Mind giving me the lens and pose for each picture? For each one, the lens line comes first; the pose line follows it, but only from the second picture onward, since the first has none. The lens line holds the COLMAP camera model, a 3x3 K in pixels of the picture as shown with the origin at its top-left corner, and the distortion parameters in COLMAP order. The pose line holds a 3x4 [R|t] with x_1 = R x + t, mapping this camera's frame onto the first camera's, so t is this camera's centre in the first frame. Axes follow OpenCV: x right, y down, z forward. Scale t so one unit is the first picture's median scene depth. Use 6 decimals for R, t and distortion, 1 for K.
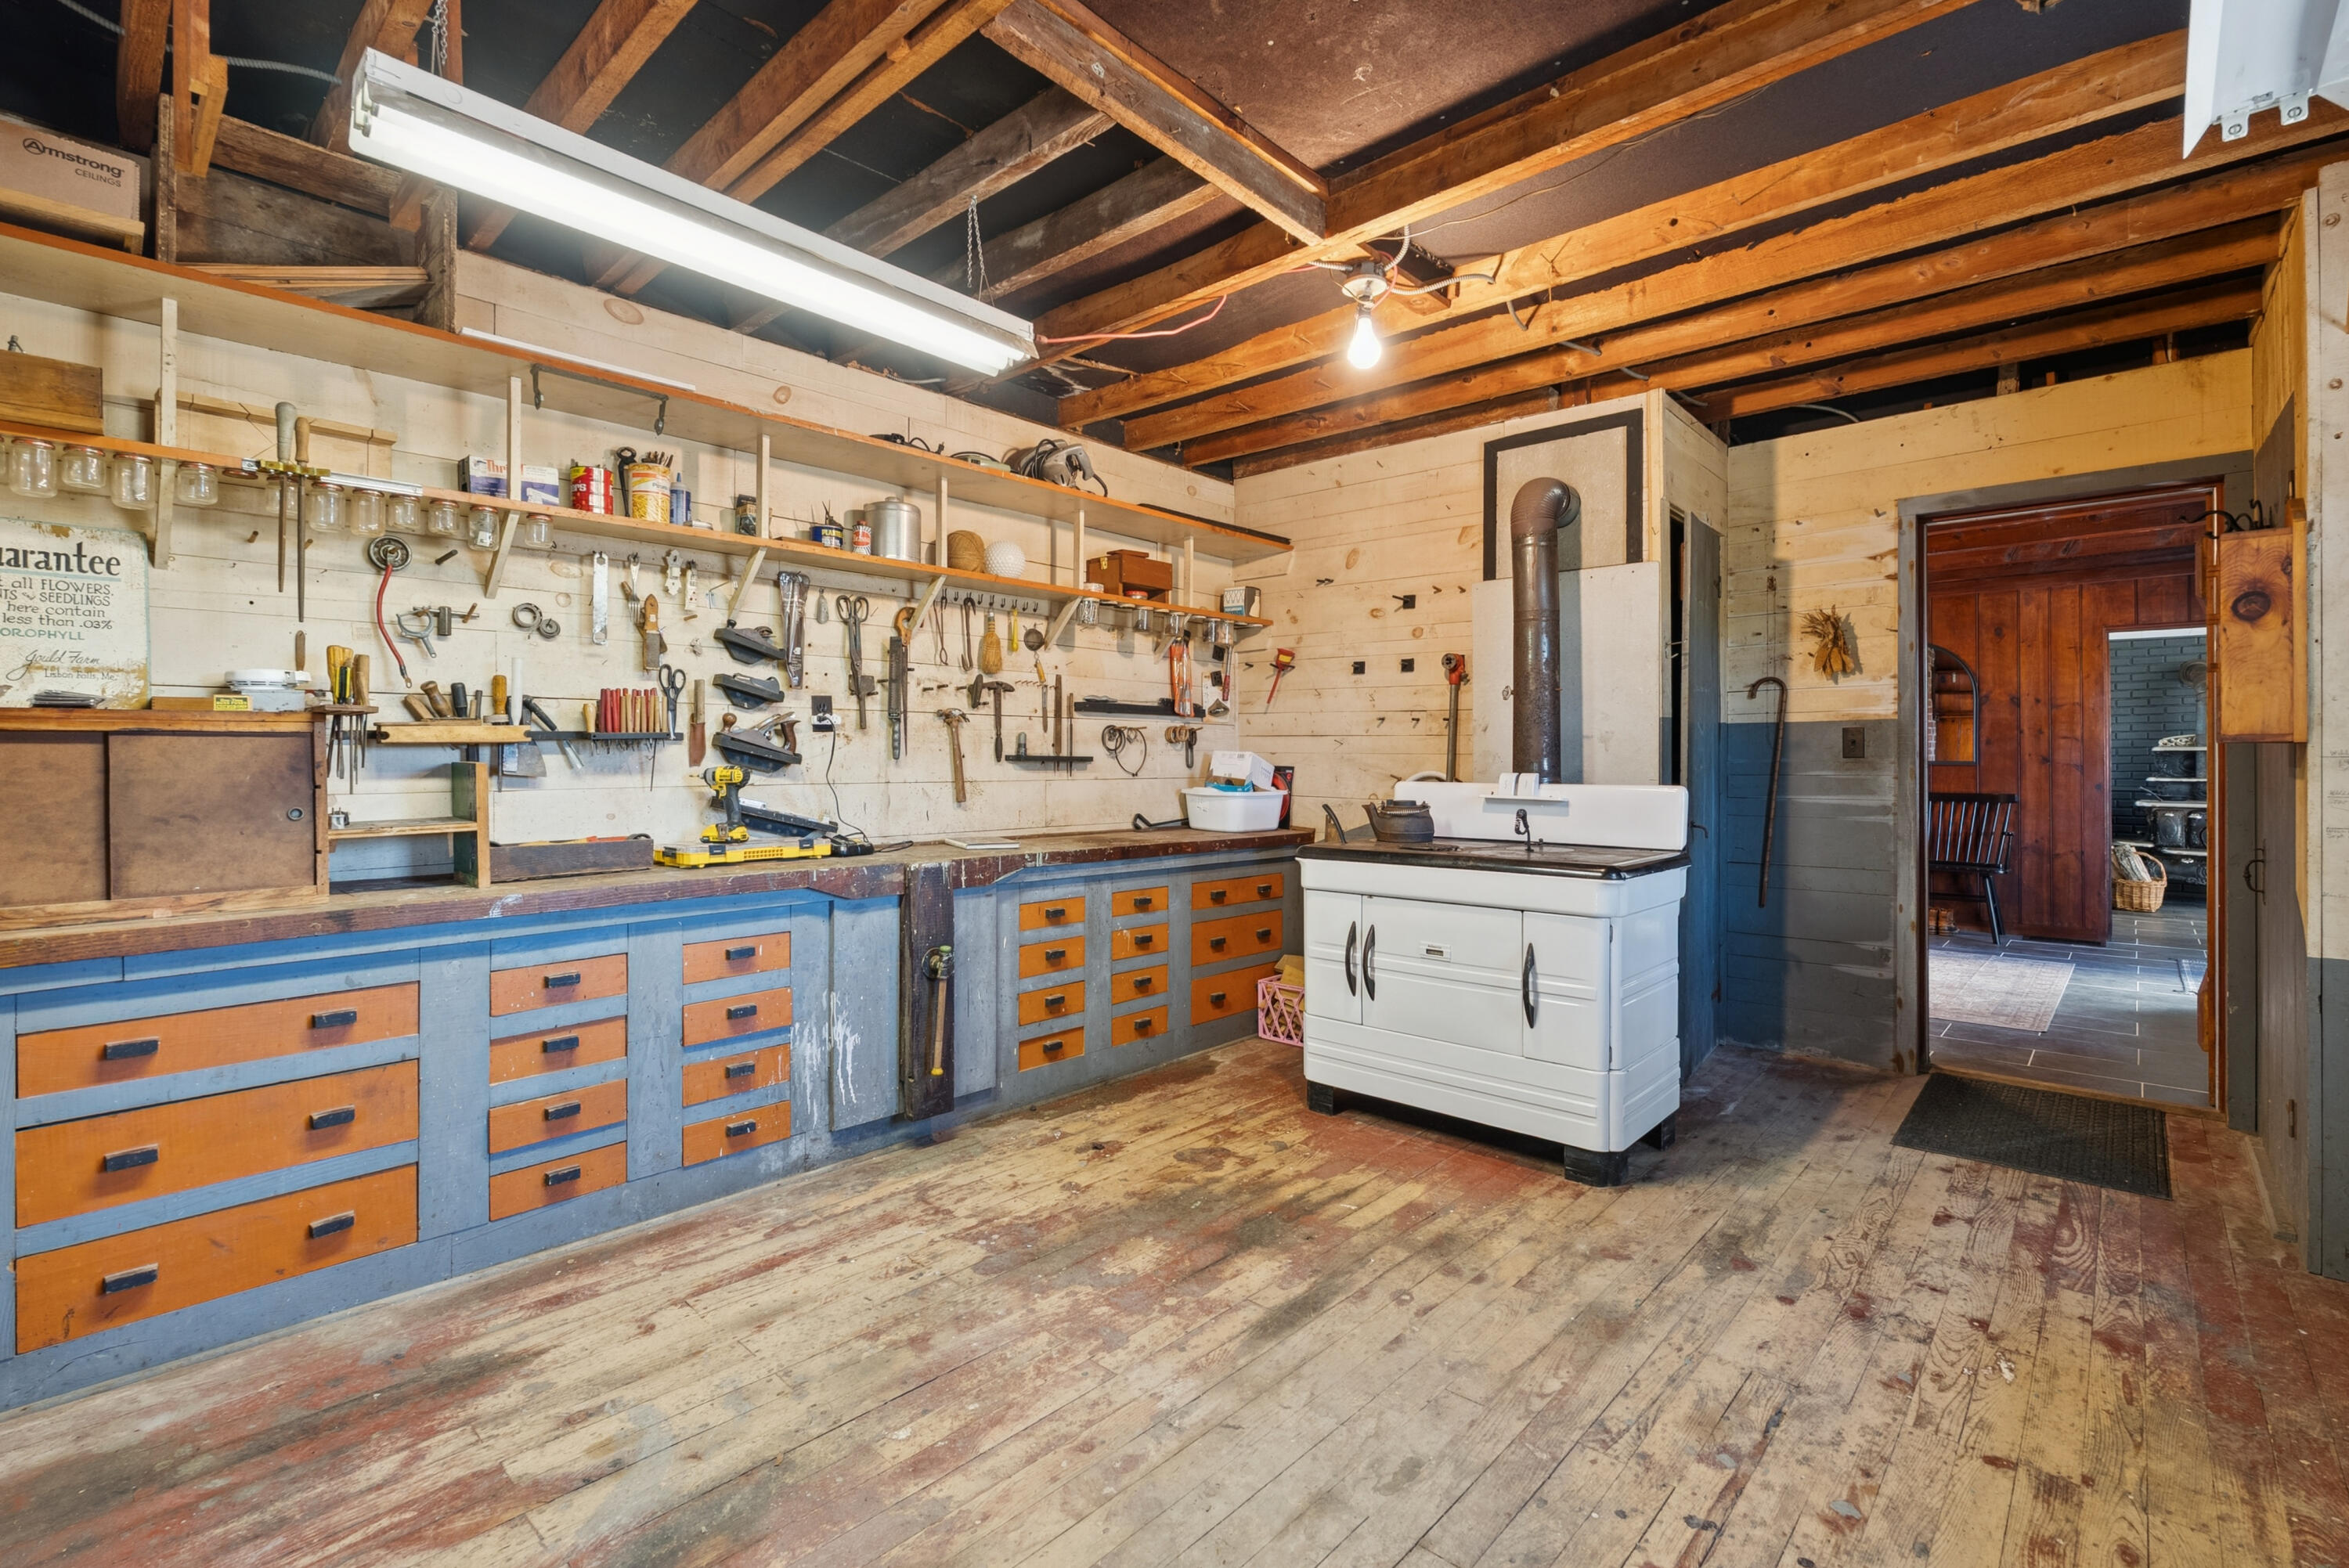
lens RADIAL K [[1034.2, 0, 1176.9], [0, 1034.2, 767.1], [0, 0, 1]] dist [-0.000114, -0.000012]
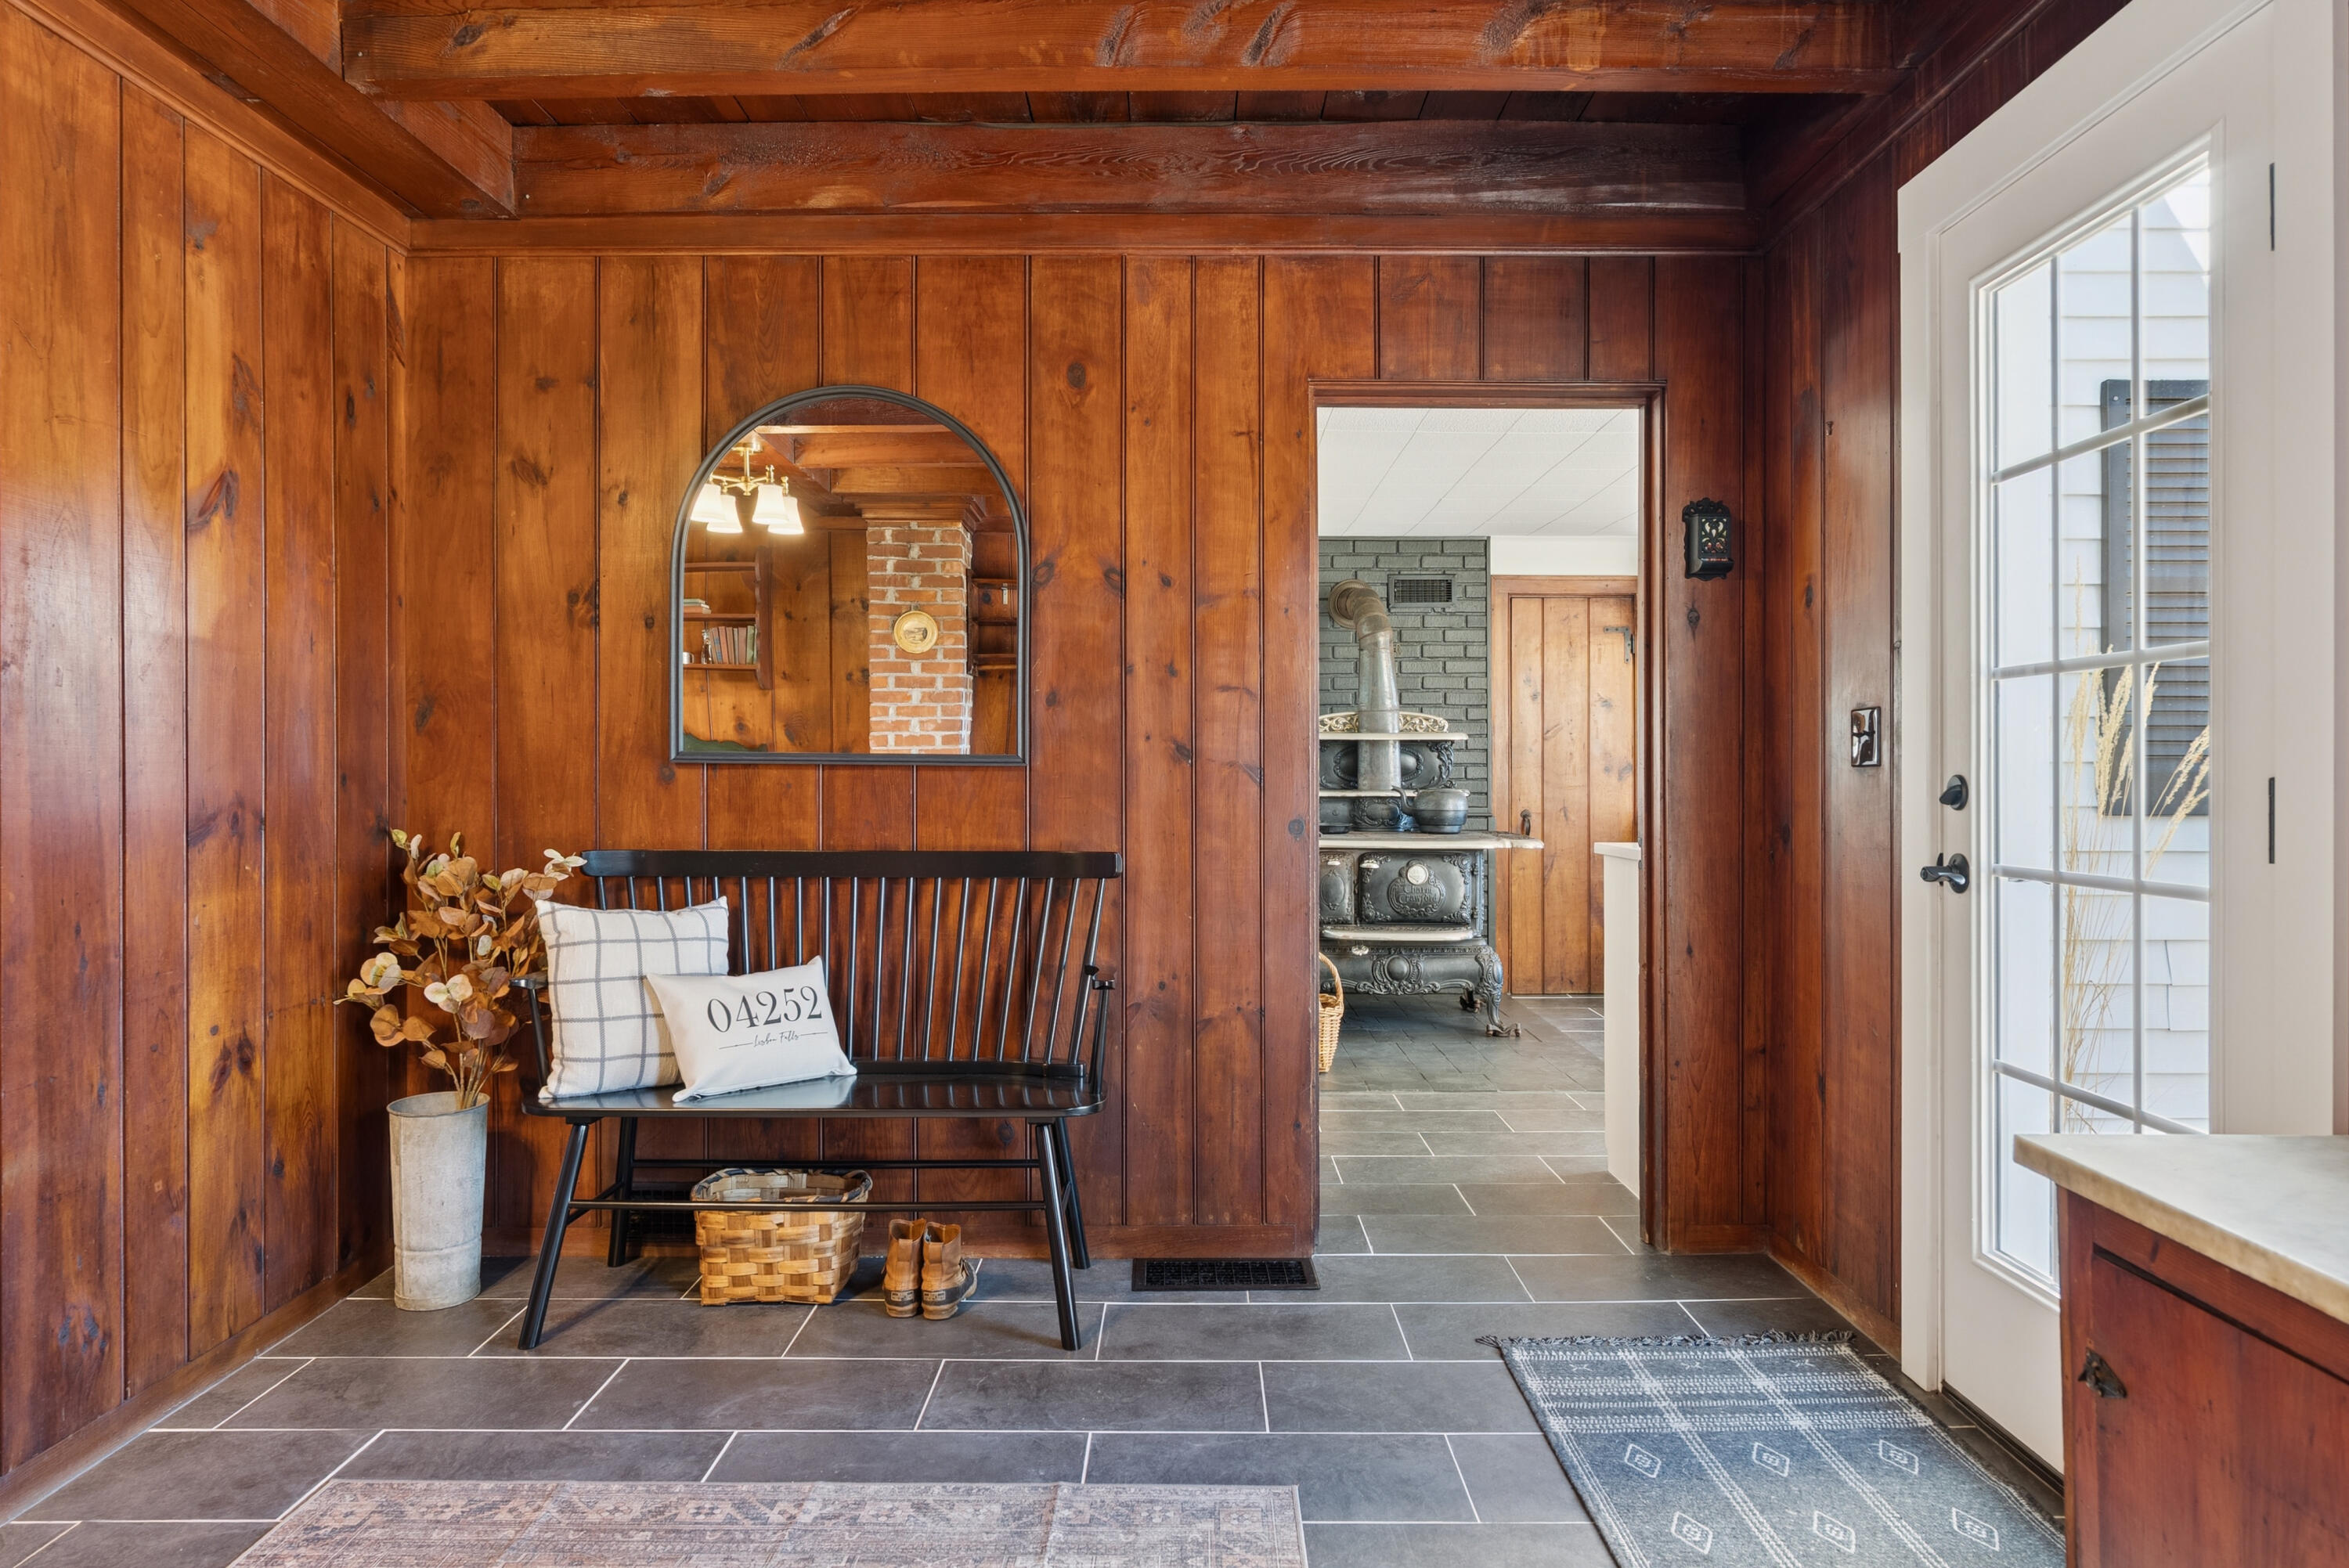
lens RADIAL K [[1489.6, 0, 1175.9], [0, 1489.6, 775.4], [0, 0, 1]] dist [-0.000336, 0.000002]
pose [[0.738694, -0.001006, 0.674041, 0.492113], [-0.002912, 0.999985, 0.004685, -0.001088], [-0.674035, -0.005423, 0.738679, 0.620776]]
